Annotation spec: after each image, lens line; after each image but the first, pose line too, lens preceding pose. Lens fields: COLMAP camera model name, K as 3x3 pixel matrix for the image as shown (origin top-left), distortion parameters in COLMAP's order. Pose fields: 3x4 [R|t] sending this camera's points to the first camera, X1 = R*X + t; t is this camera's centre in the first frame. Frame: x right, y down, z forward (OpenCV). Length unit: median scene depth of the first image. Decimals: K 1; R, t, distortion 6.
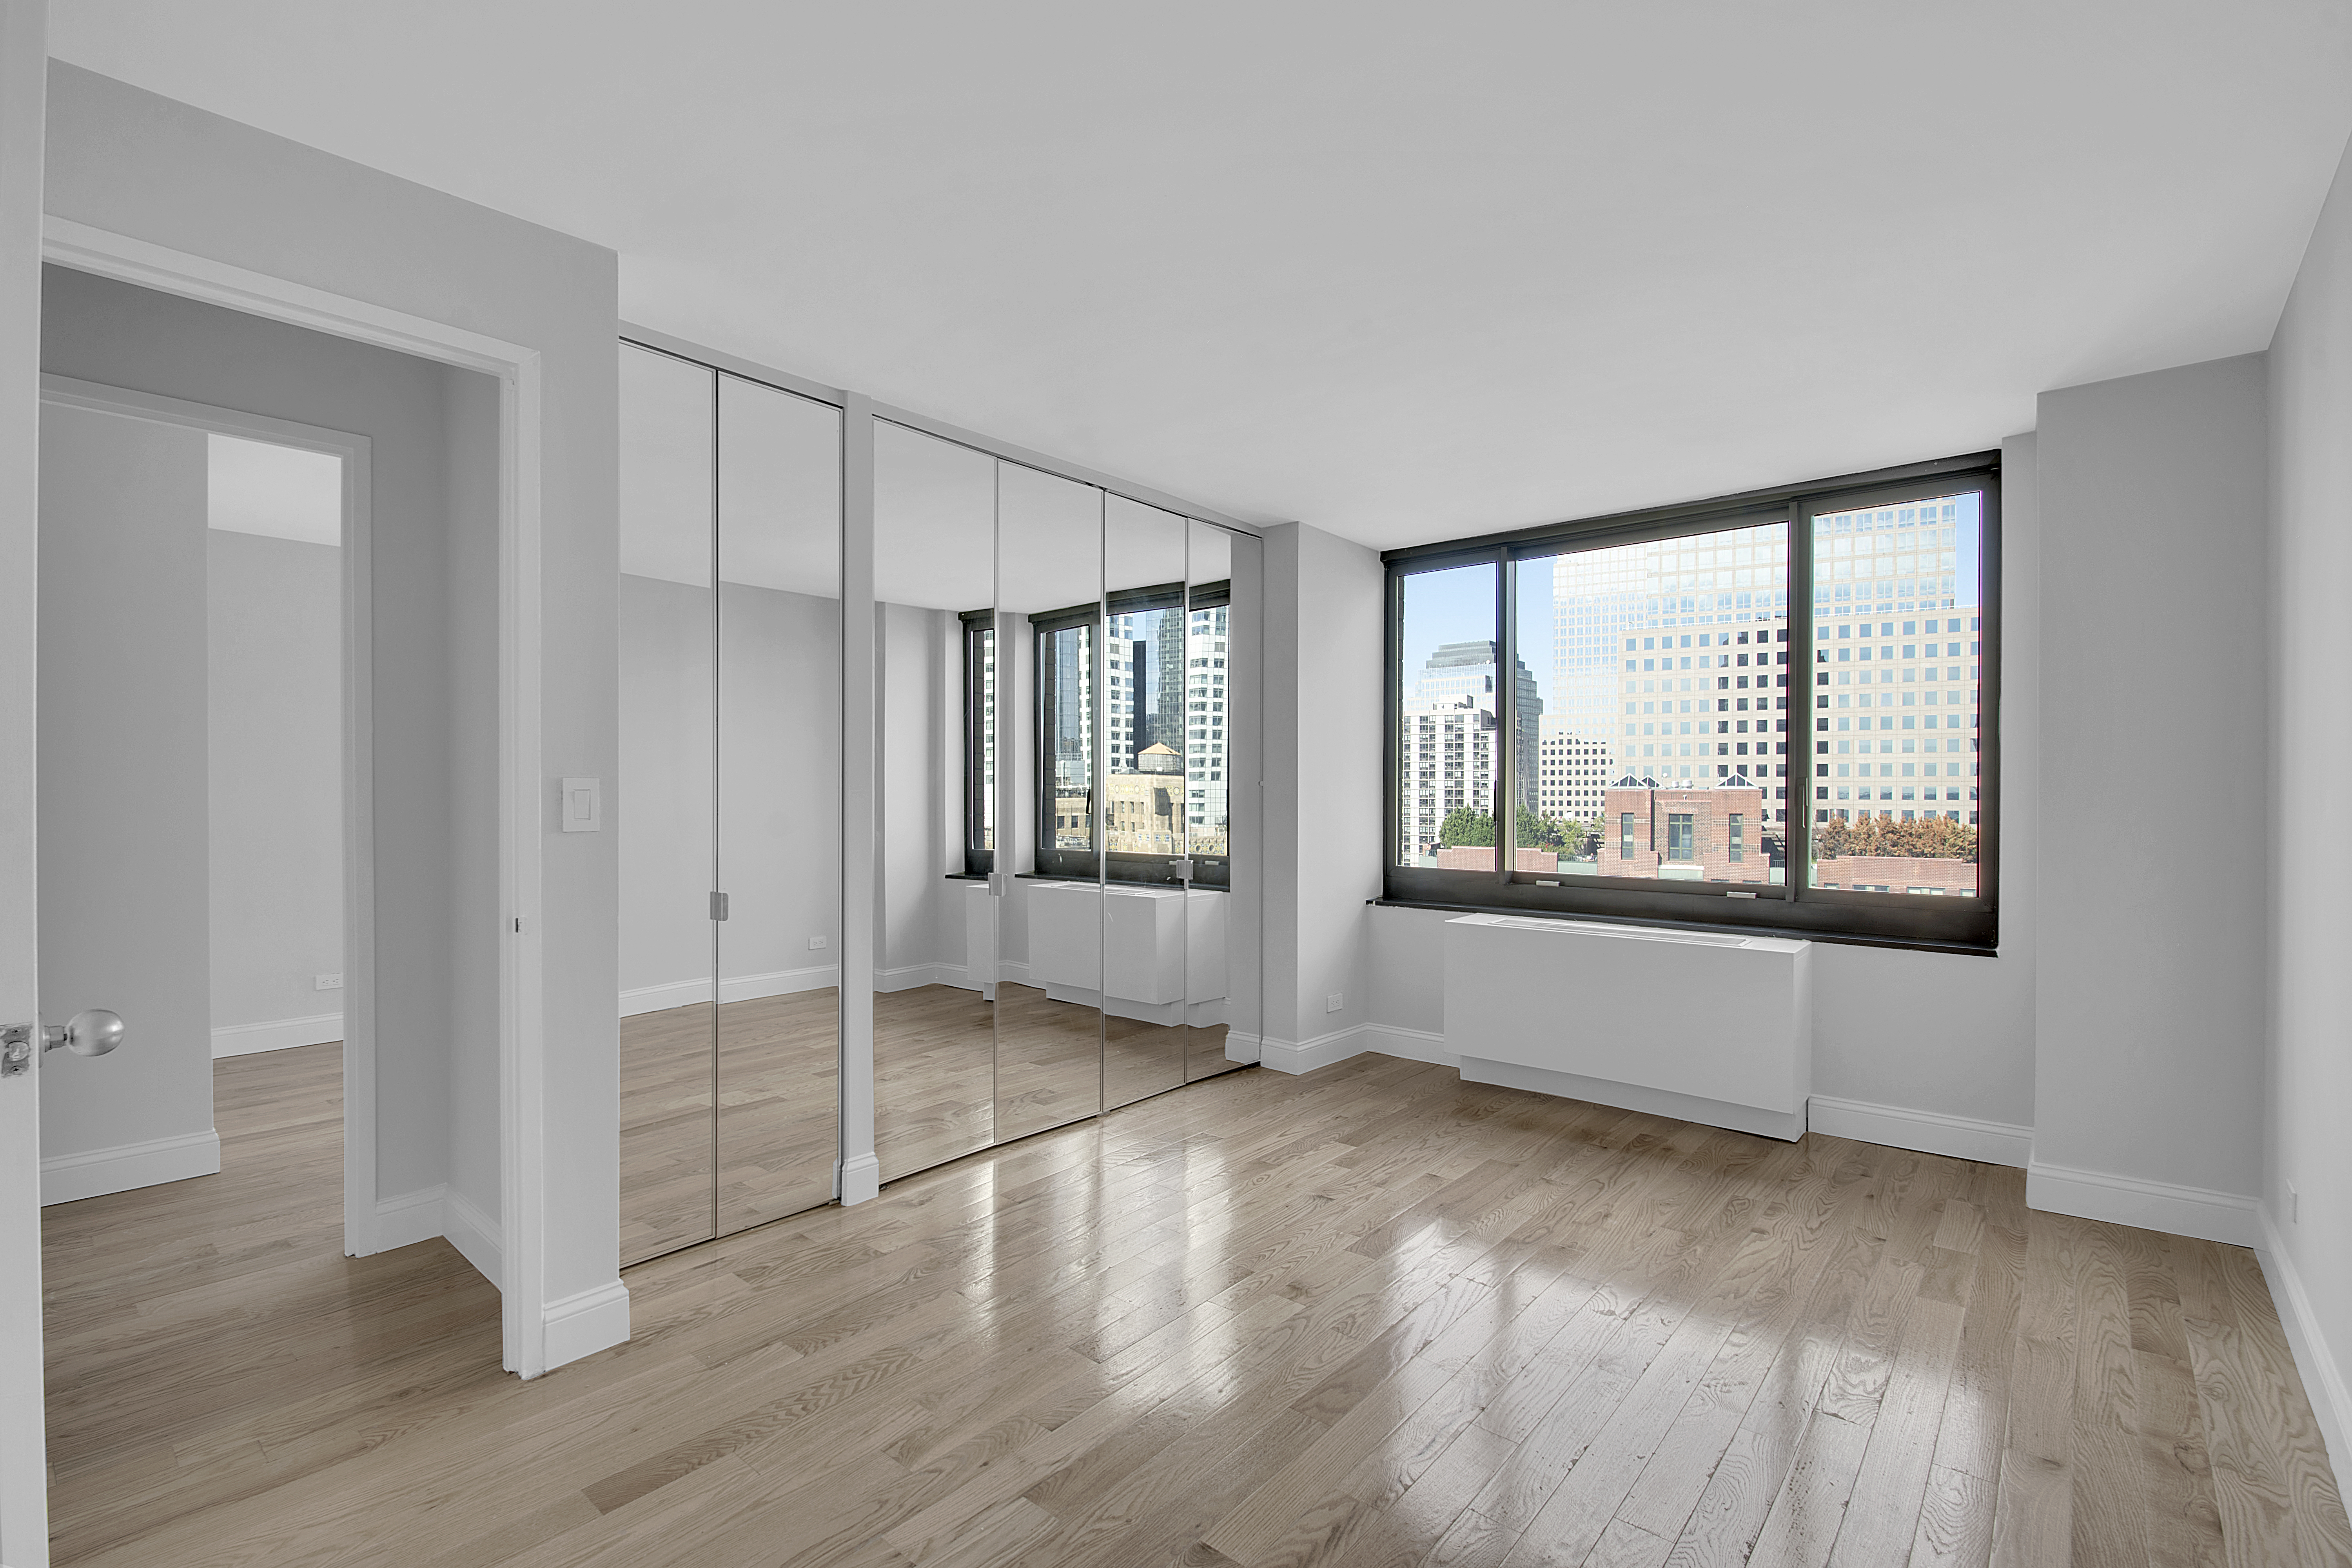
lens RADIAL K [[1013.4, 0, 1164.8], [0, 1013.4, 792.4], [0, 0, 1]] dist [0.000754, -0.000148]
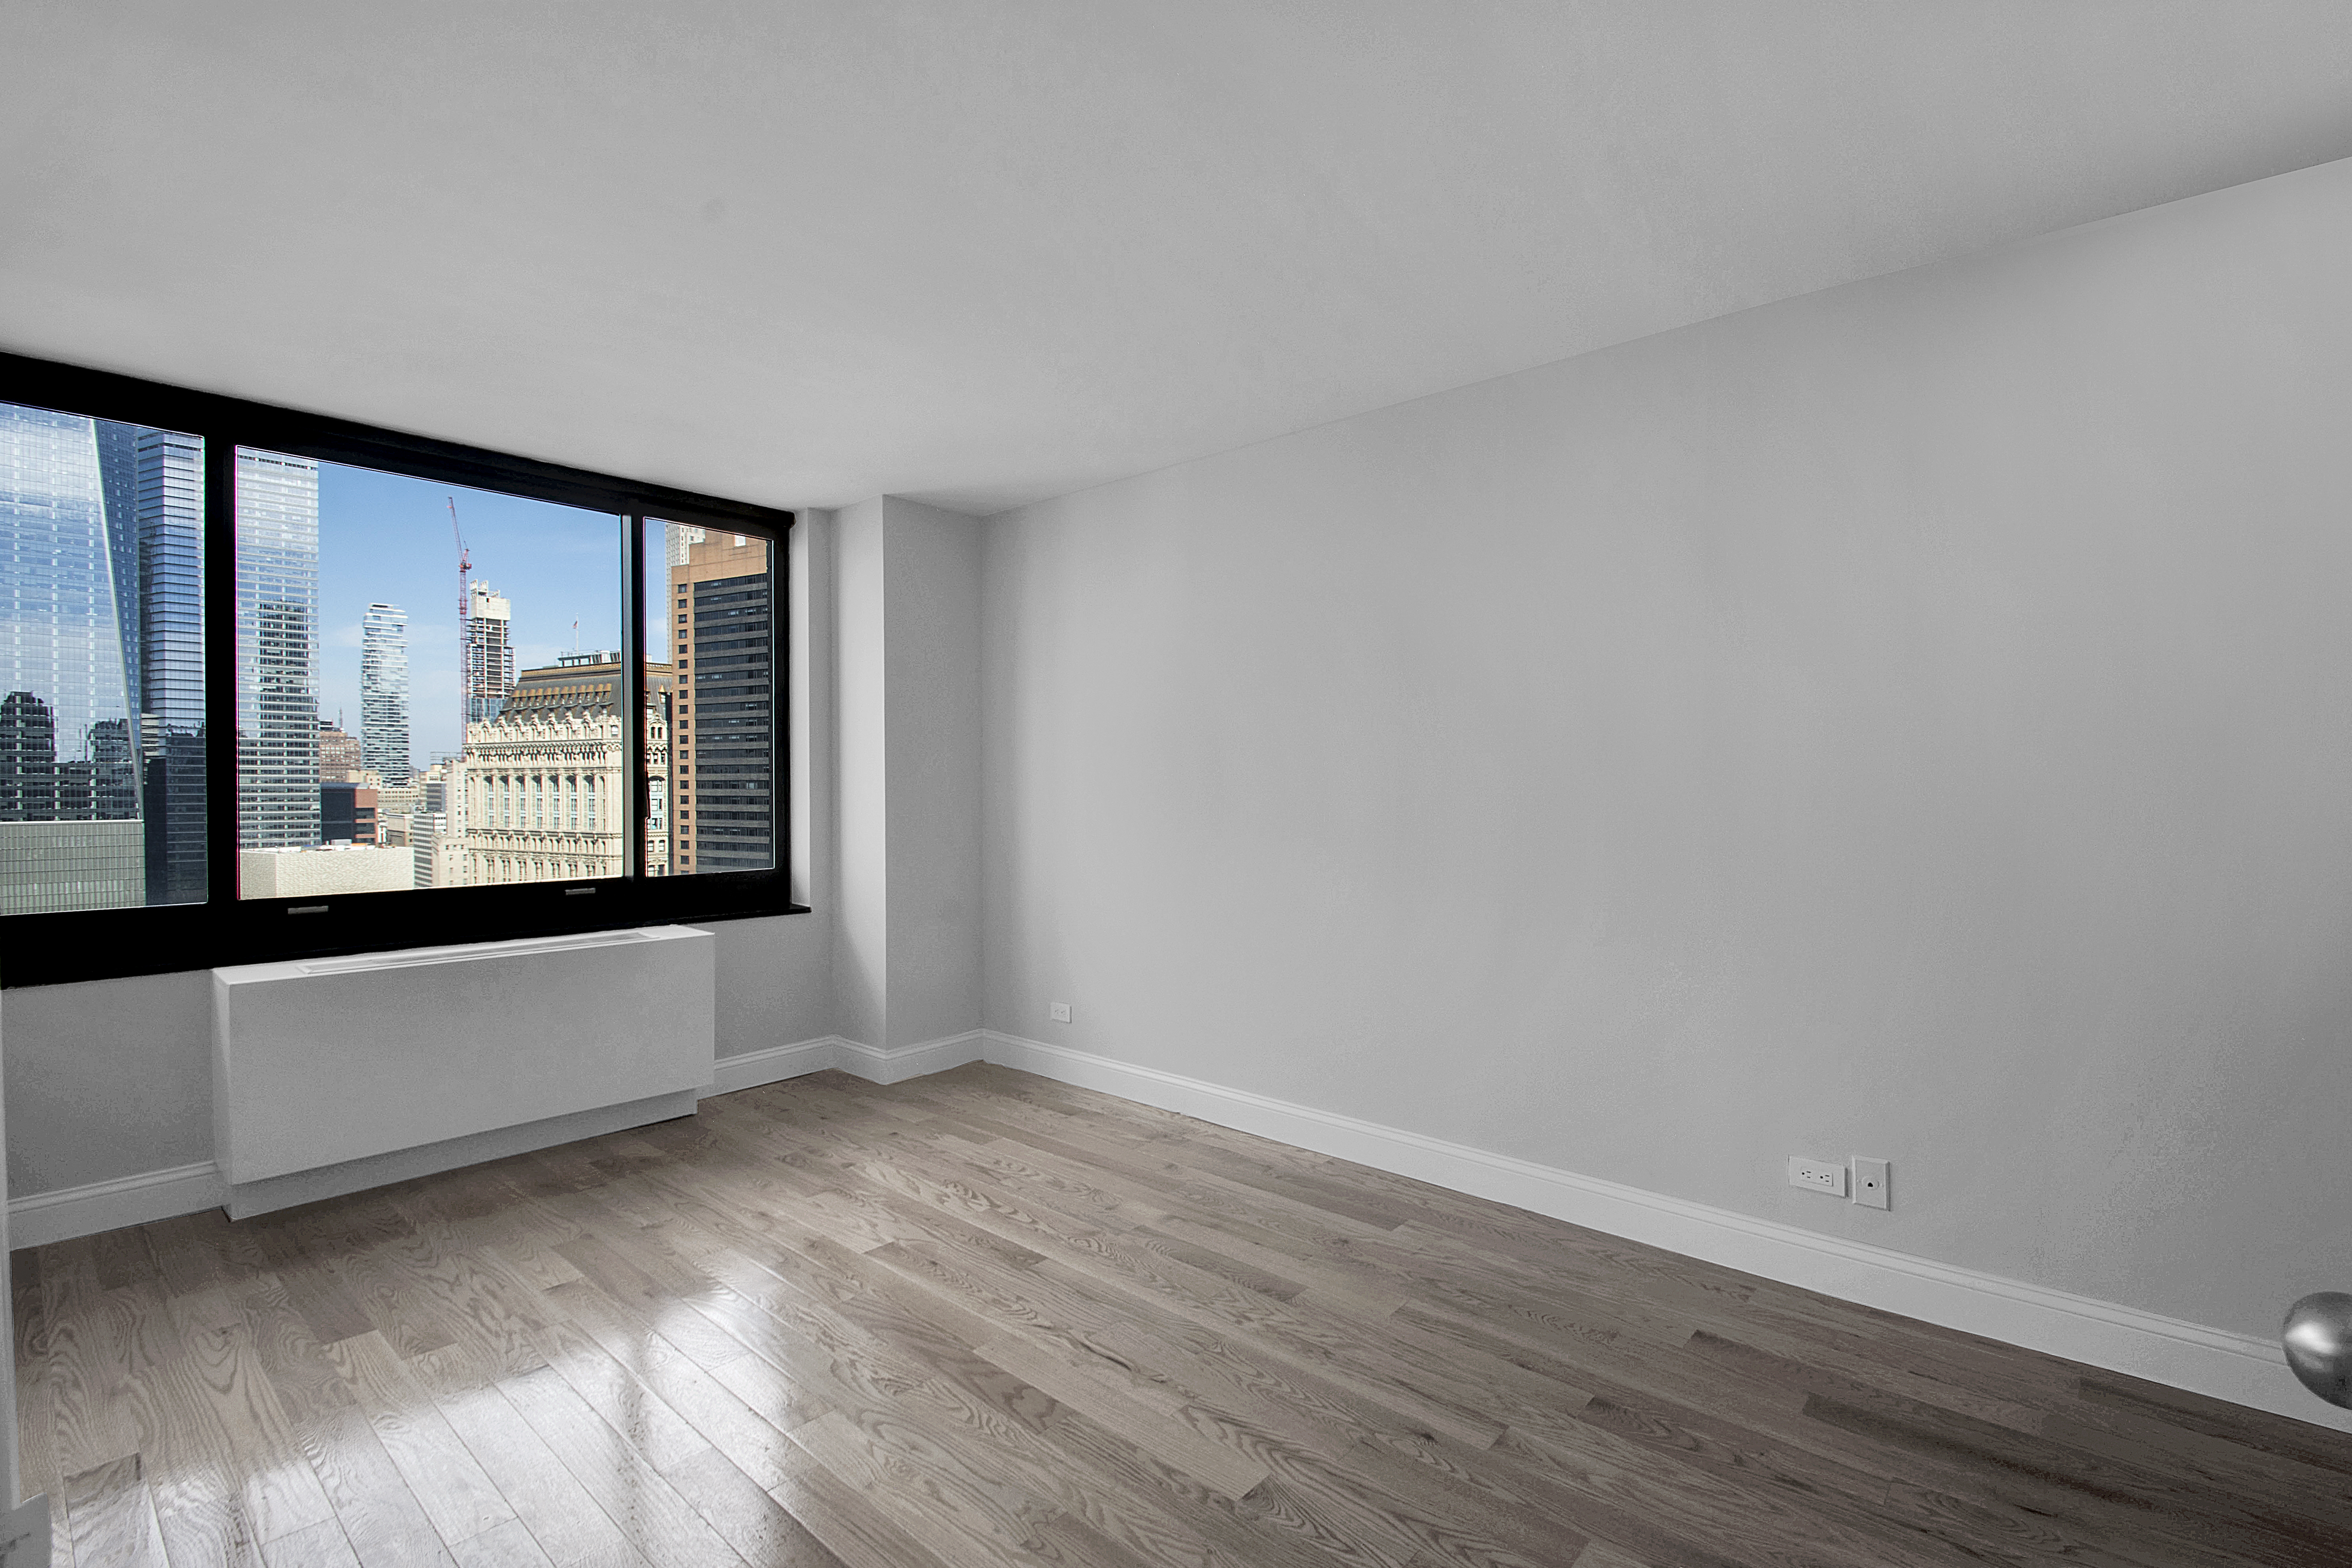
lens RADIAL K [[1080.8, 0, 1149.7], [0, 1080.8, 792.7], [0, 0, 1]] dist [0.022847, -0.000178]
pose [[0.043738, -0.009500, 0.998998, -0.345690], [0.001723, 0.999954, 0.009434, -0.000093], [-0.999042, 0.001309, 0.043752, 0.336024]]
